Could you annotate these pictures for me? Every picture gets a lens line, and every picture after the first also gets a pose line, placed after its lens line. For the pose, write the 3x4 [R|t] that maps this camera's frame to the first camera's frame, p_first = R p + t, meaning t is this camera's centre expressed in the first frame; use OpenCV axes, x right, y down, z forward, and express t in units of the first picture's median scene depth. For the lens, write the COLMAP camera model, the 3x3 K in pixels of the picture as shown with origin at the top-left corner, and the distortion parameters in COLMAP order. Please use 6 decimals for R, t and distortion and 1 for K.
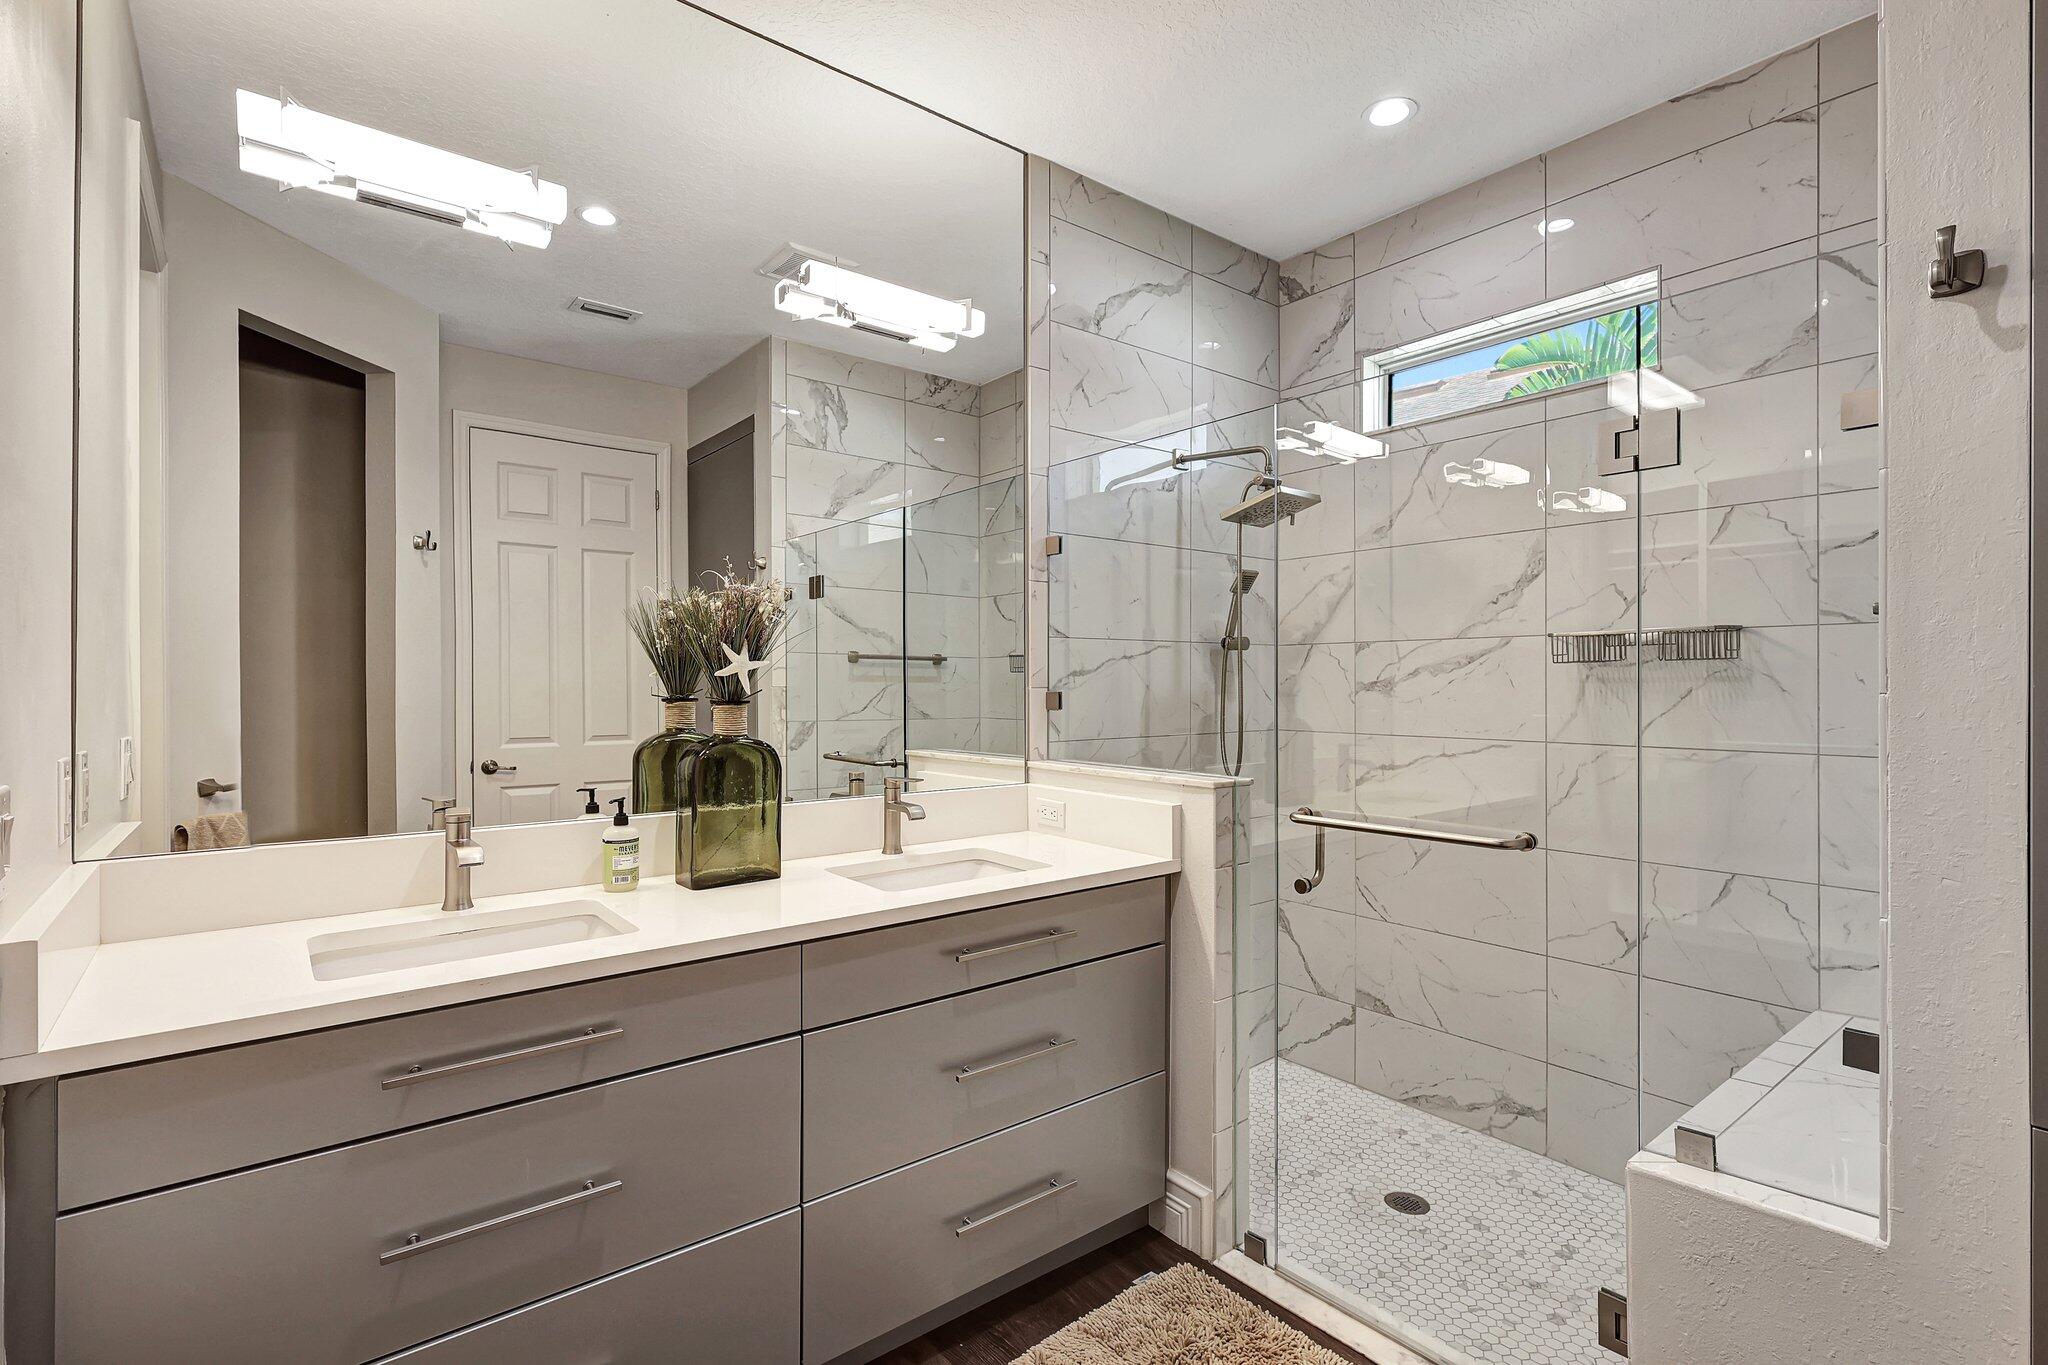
lens RADIAL K [[960.6, 0, 1010.7], [0, 960.6, 679.4], [0, 0, 1]] dist [0.005710, -0.001085]
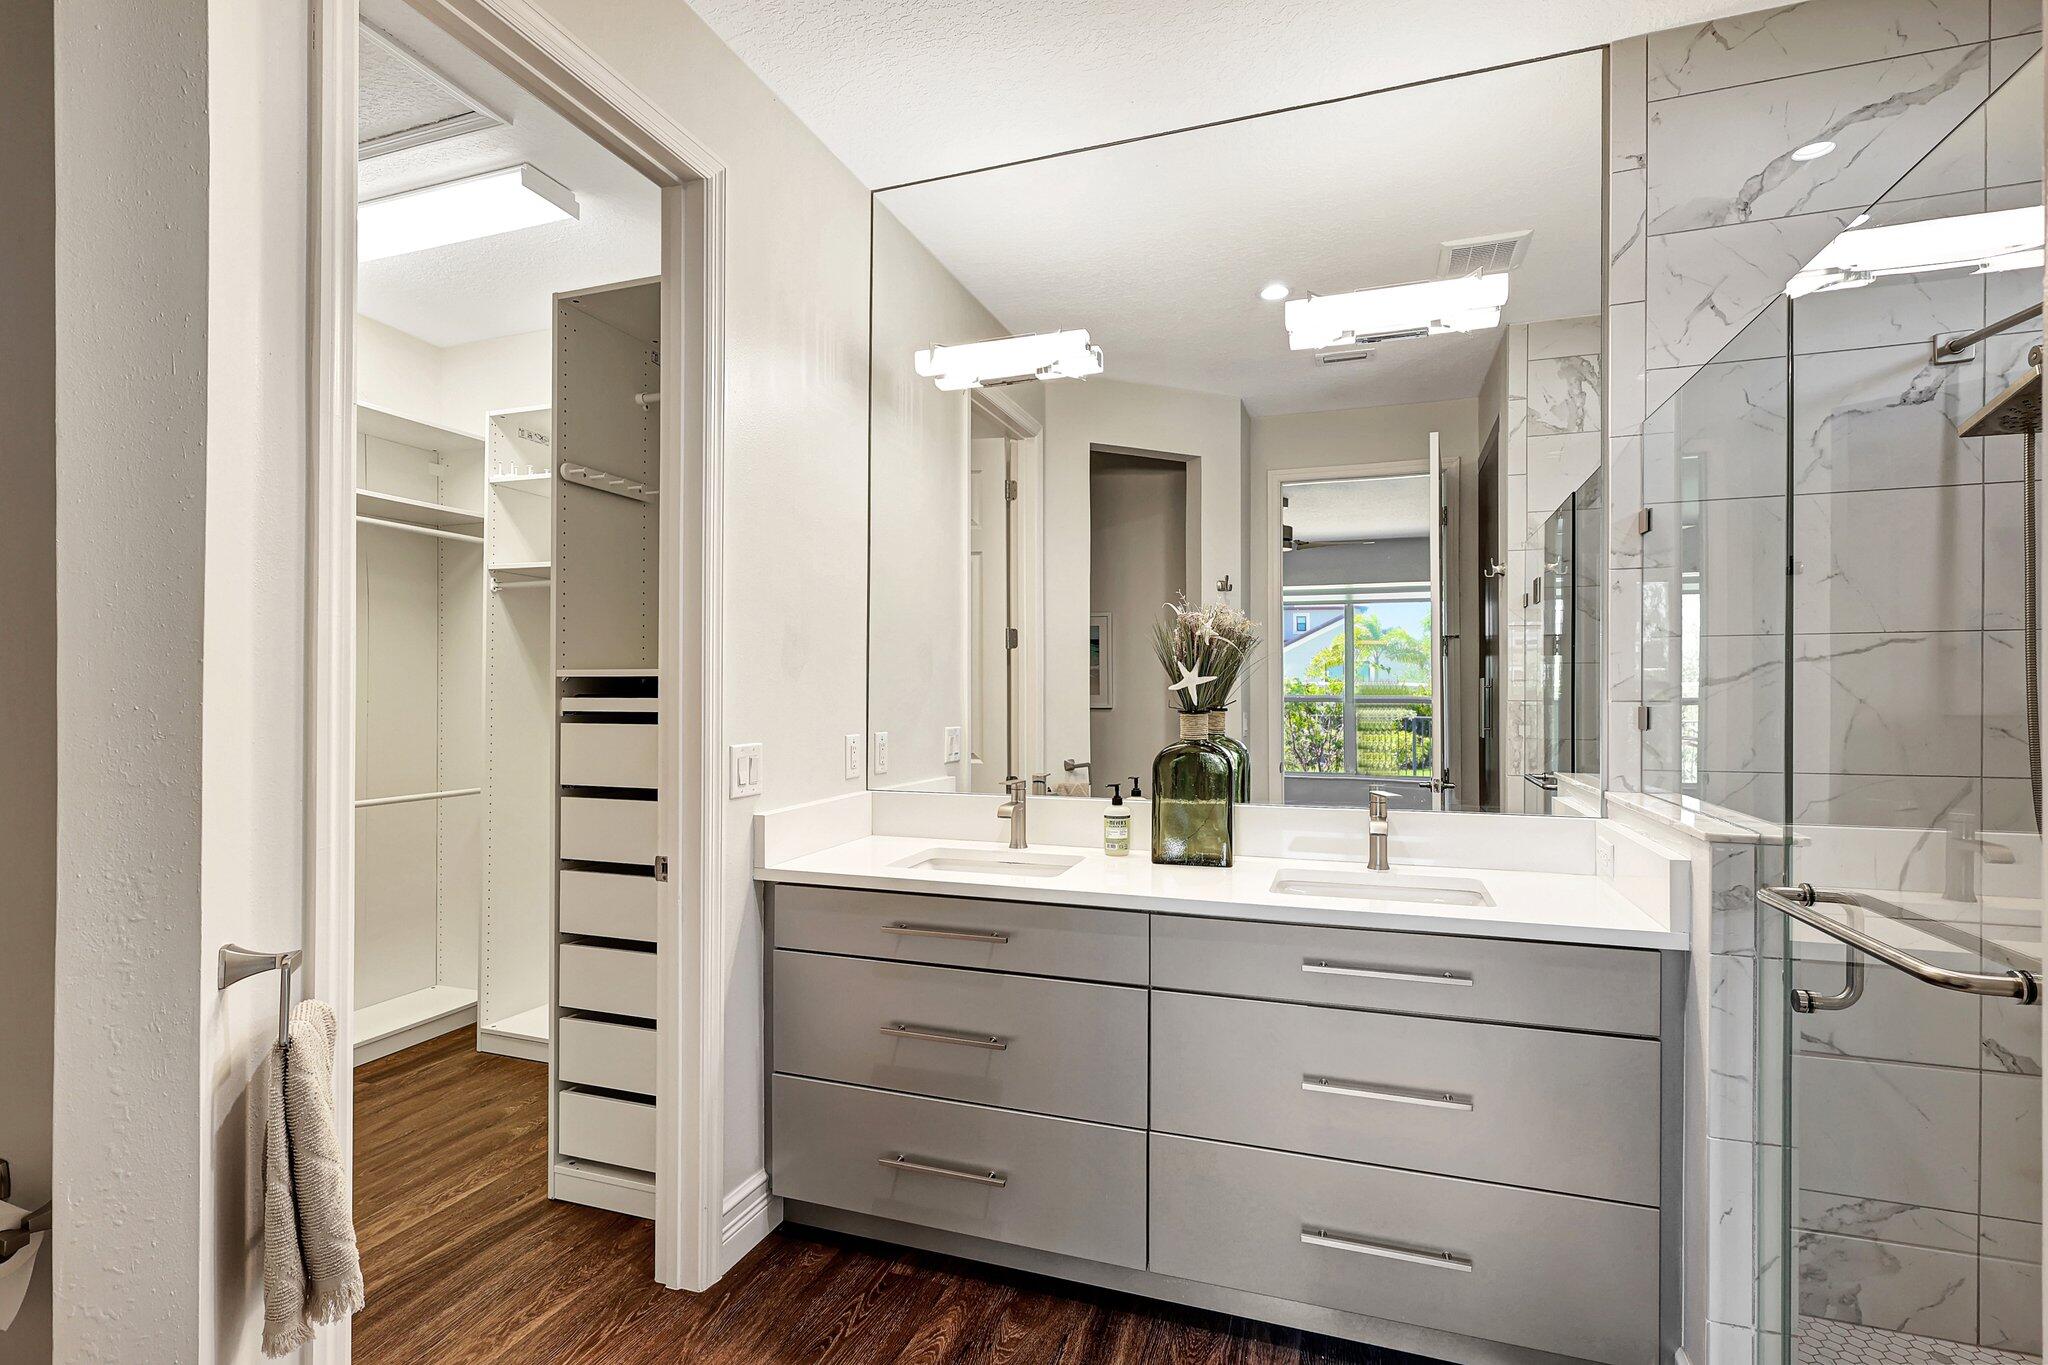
lens RADIAL K [[960.6, 0, 1019.8], [0, 960.6, 694.6], [0, 0, 1]] dist [0.005710, -0.001085]
pose [[0.527396, -0.000887, -0.849619, 0.446434], [0.003205, 0.999994, 0.000946, 0.000855], [0.849614, -0.003222, 0.527396, 0.145090]]
